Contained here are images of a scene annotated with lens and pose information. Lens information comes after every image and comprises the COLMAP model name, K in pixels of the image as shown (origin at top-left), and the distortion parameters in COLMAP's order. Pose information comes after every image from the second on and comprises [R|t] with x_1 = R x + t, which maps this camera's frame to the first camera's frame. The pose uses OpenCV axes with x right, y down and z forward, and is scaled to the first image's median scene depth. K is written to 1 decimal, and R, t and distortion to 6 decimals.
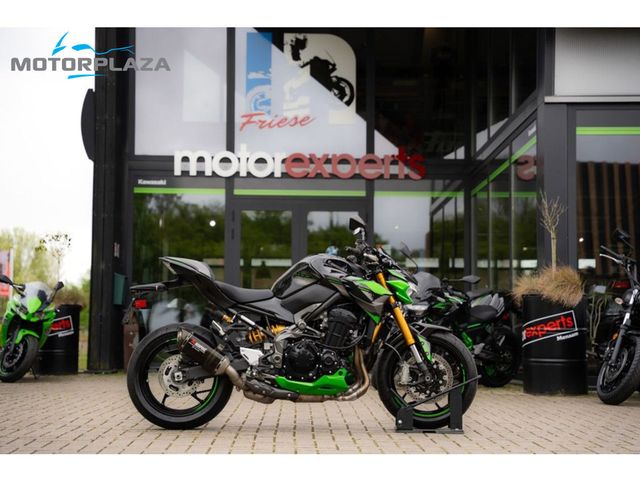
lens RADIAL K [[1248.1, 0, 319.7], [0, 1248.1, 239.8], [0, 0, 1]] dist [0.233717, 0.000000]
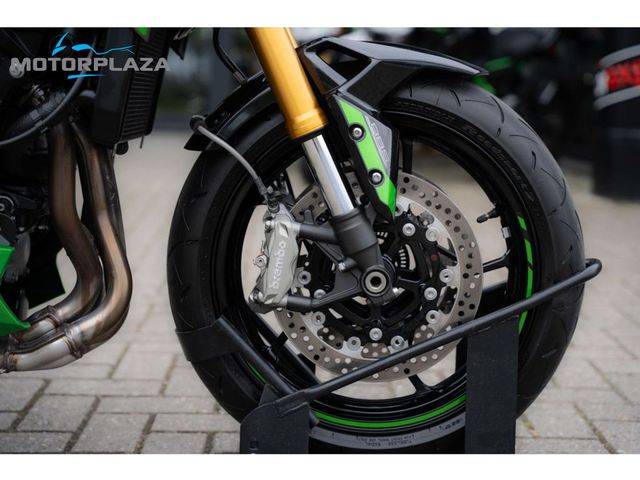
lens RADIAL K [[1299.2, 0, 319.9], [0, 1299.2, 240.2], [0, 0, 1]] dist [-0.066720, 0.000000]
pose [[0.999826, 0.017542, 0.006418, 0.074030], [-0.018485, 0.978642, 0.204741, 0.054027], [-0.002690, -0.204823, 0.978795, 0.765366]]
